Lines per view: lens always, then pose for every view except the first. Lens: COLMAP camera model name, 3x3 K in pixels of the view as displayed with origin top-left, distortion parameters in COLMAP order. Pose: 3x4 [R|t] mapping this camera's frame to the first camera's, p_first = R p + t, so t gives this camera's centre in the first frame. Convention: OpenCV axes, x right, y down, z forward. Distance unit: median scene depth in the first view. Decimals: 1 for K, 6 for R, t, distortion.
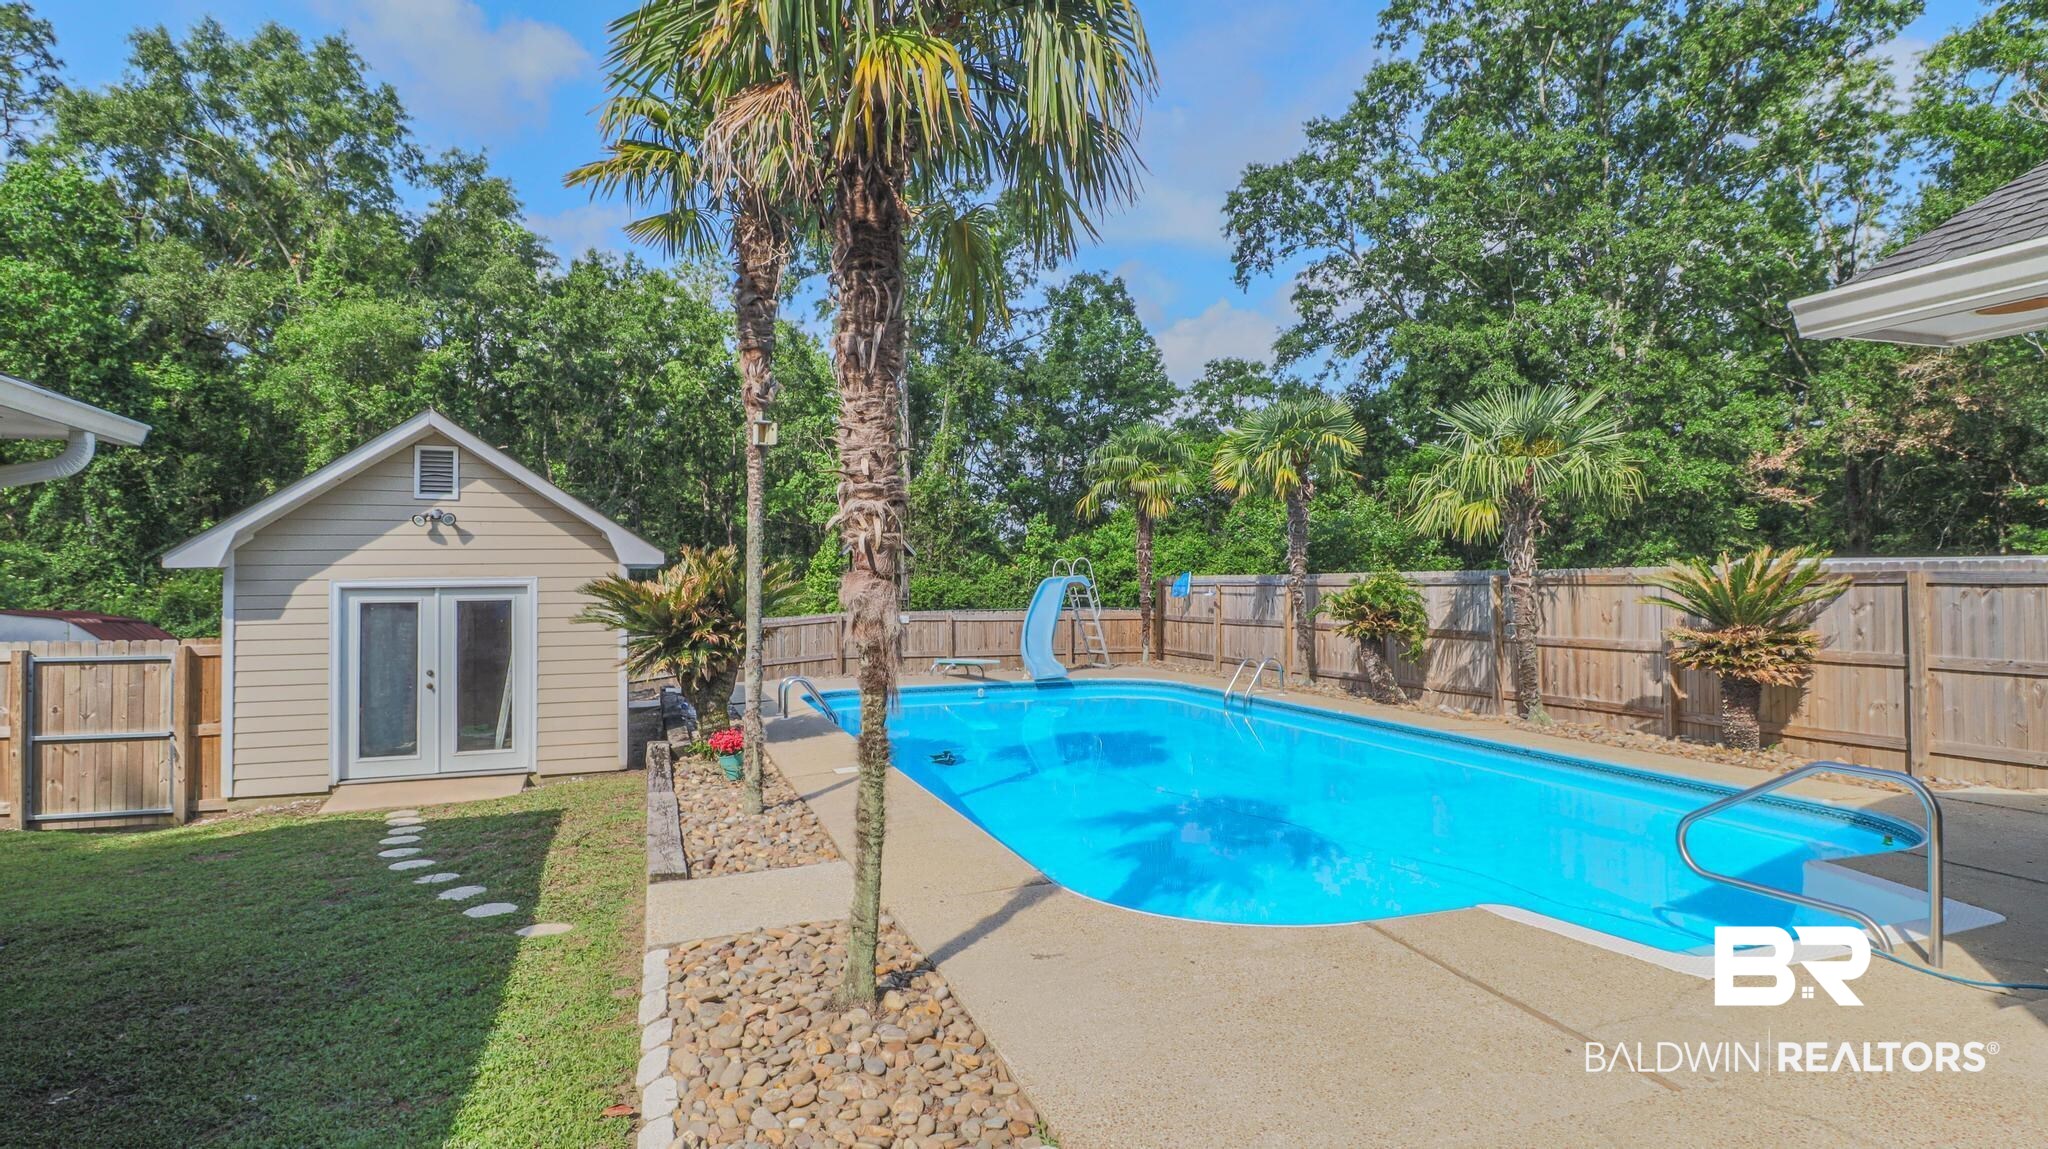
lens RADIAL K [[1066.8, 0, 1024.0], [0, 1066.8, 574.5], [0, 0, 1]] dist [-0.030760, -0.000155]
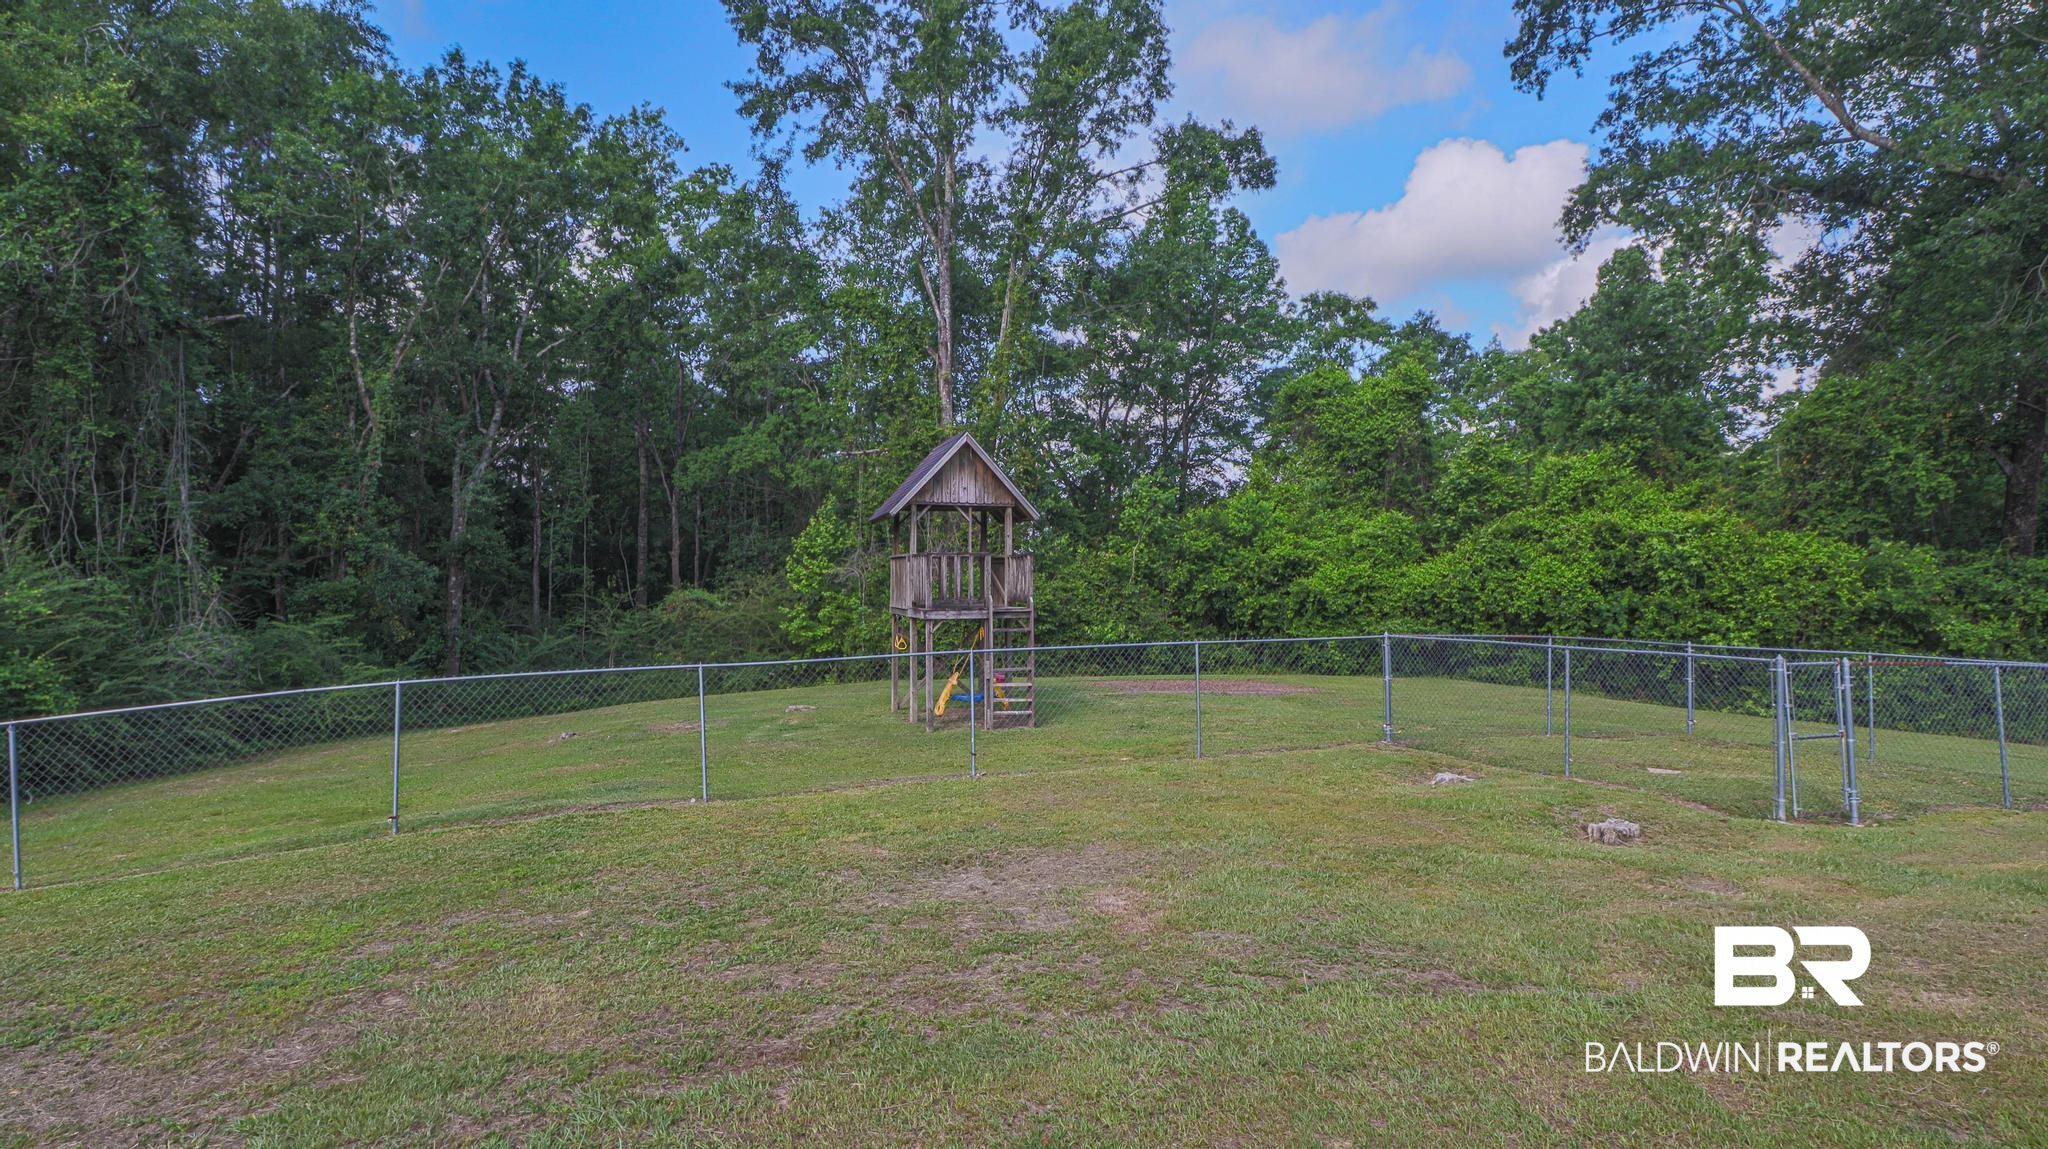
lens RADIAL K [[1058.9, 0, 1011.0], [0, 1058.9, 551.9], [0, 0, 1]] dist [0.003397, -0.015906]
pose [[0.999434, 0.012284, 0.031310, -0.091374], [-0.011727, 0.999771, -0.017928, 0.003805], [-0.031523, 0.017551, 0.999349, 0.366438]]
